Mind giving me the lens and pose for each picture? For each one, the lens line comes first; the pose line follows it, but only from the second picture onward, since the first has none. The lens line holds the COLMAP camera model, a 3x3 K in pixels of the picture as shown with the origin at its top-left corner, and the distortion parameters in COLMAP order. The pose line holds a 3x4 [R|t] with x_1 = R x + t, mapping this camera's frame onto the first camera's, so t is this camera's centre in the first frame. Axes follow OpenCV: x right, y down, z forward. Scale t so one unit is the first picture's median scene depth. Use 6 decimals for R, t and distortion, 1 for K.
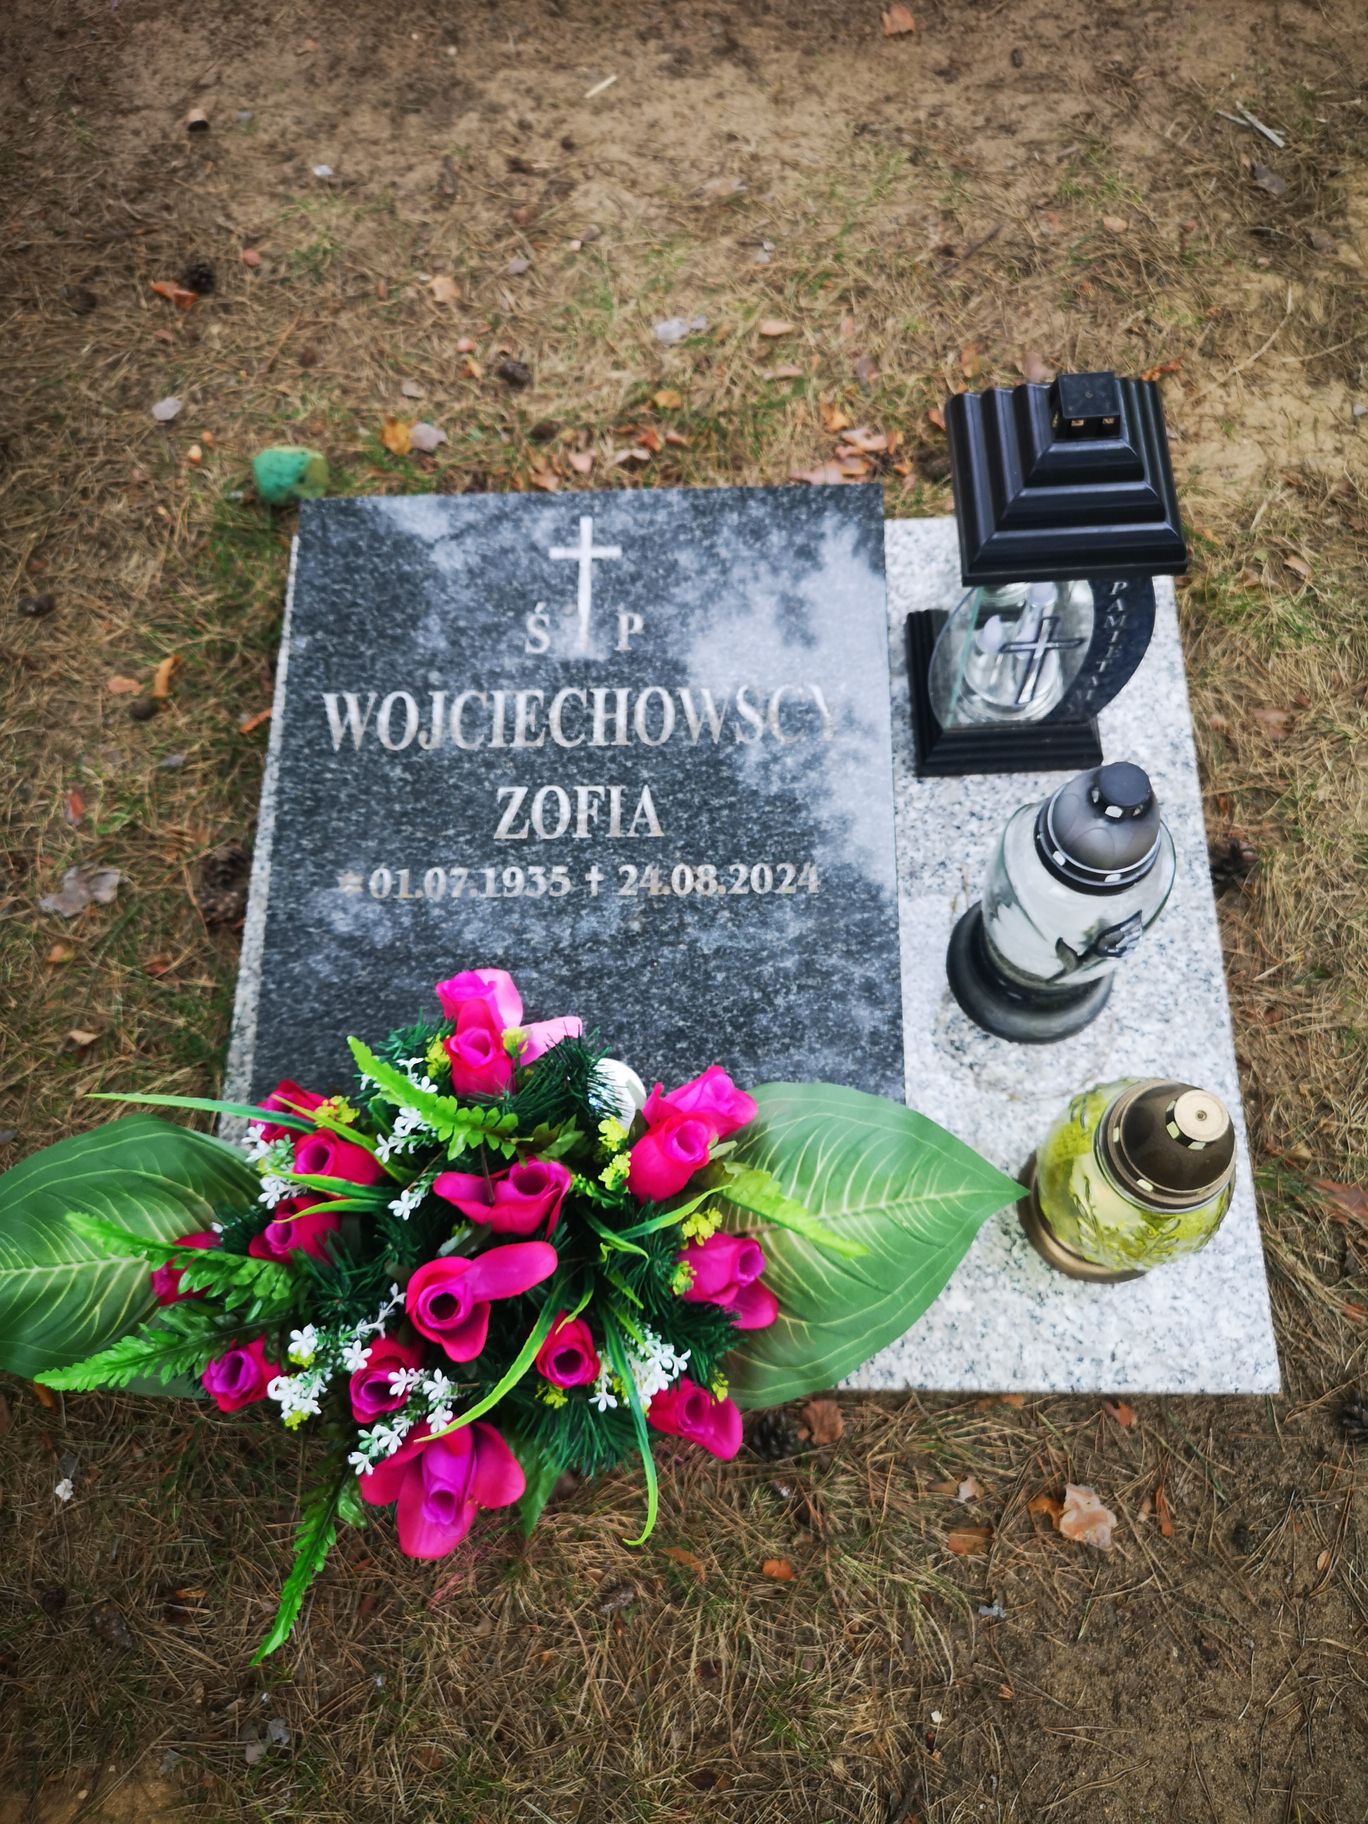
lens RADIAL K [[1431.8, 0, 684.0], [0, 1431.8, 912.0], [0, 0, 1]] dist [0.034440, -0.037010]
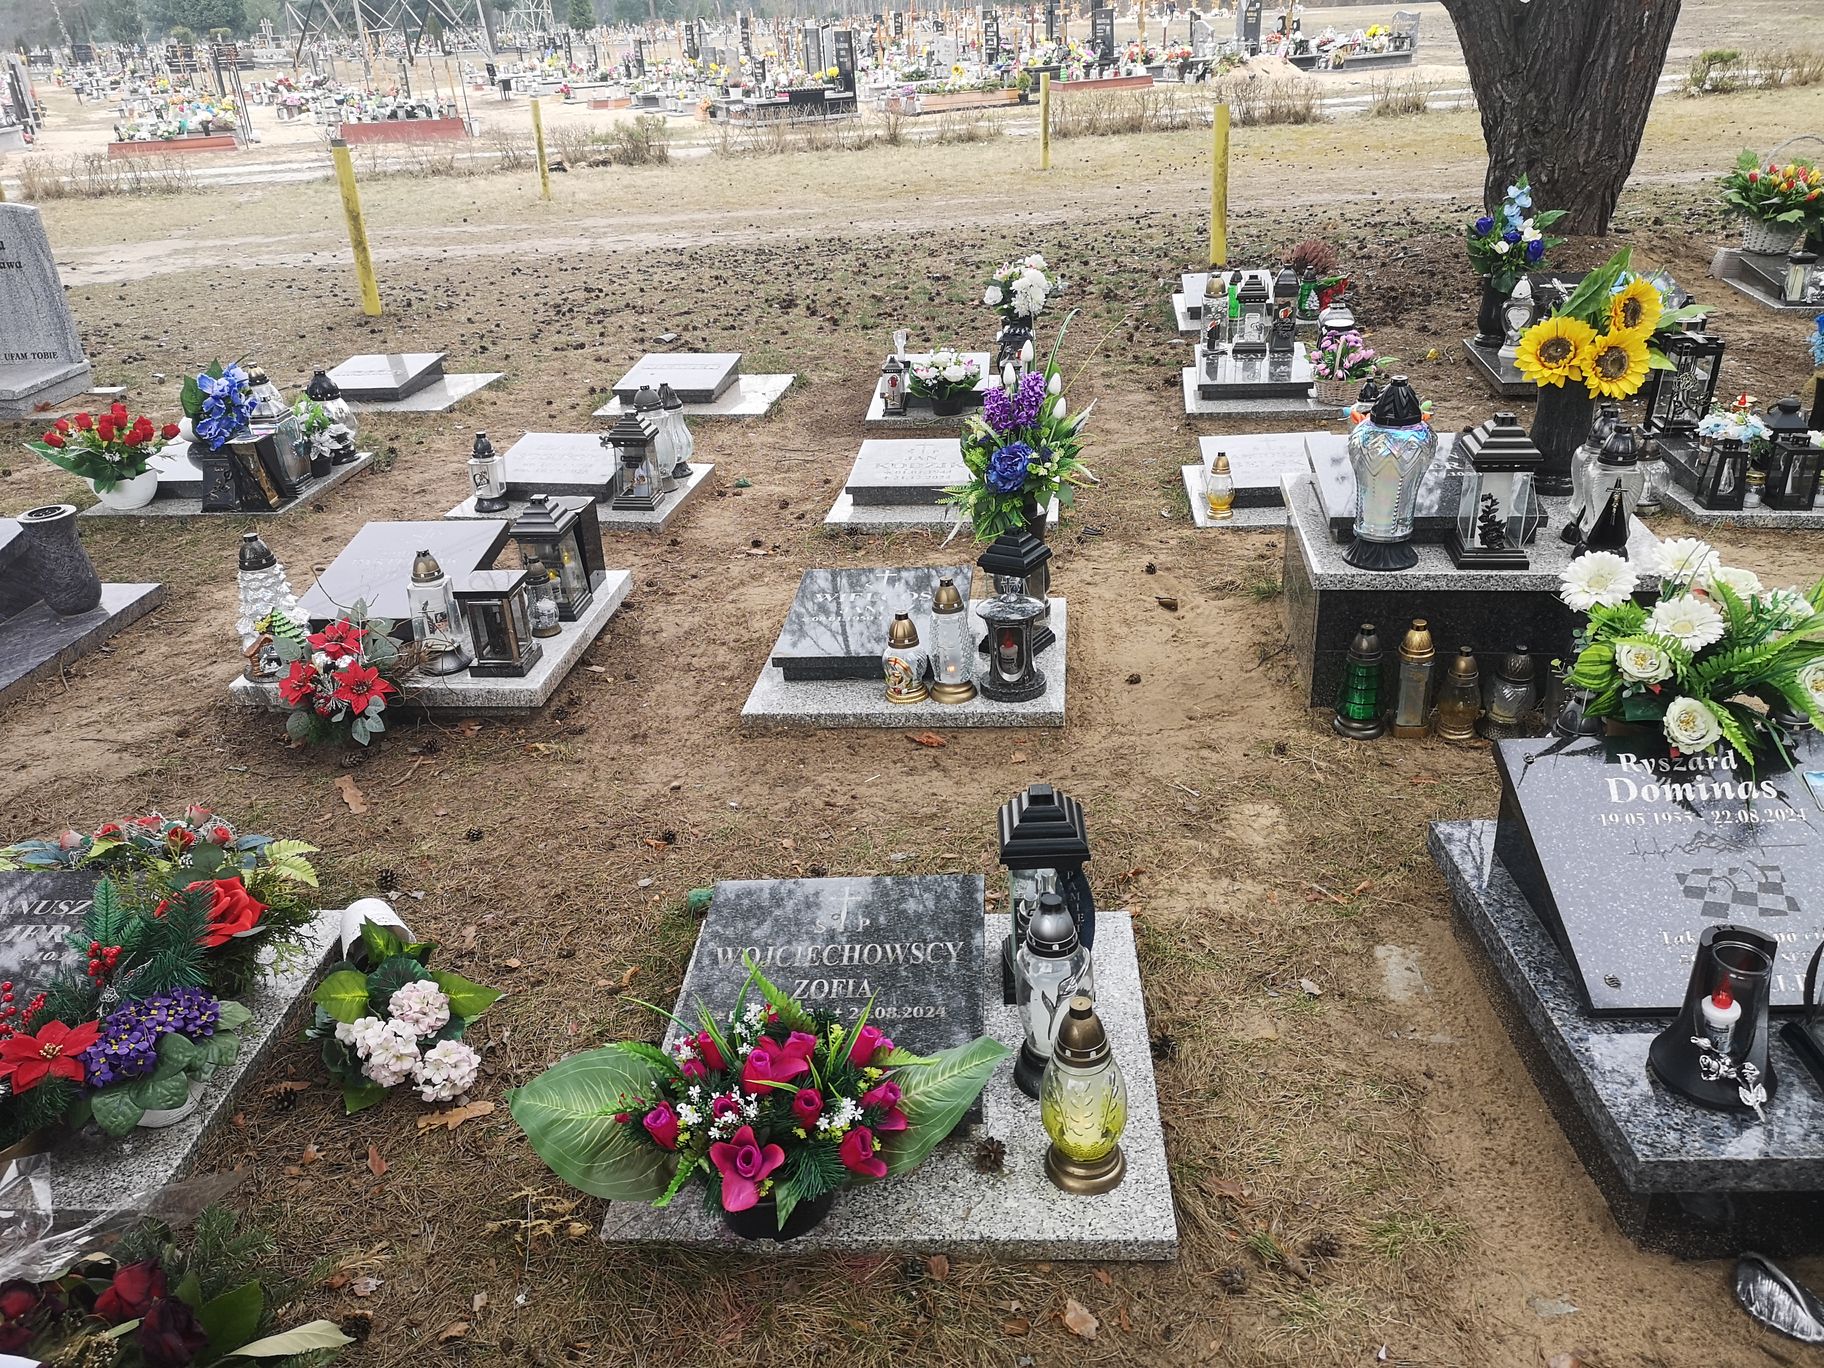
lens RADIAL K [[1392.9, 0, 913.7], [0, 1392.9, 689.7], [0, 0, 1]] dist [0.061850, -0.062479]
pose [[0.998859, 0.014649, -0.045452, 0.106791], [-0.041551, 0.735706, -0.676026, 0.803149], [0.023536, 0.677143, 0.735475, -0.645474]]
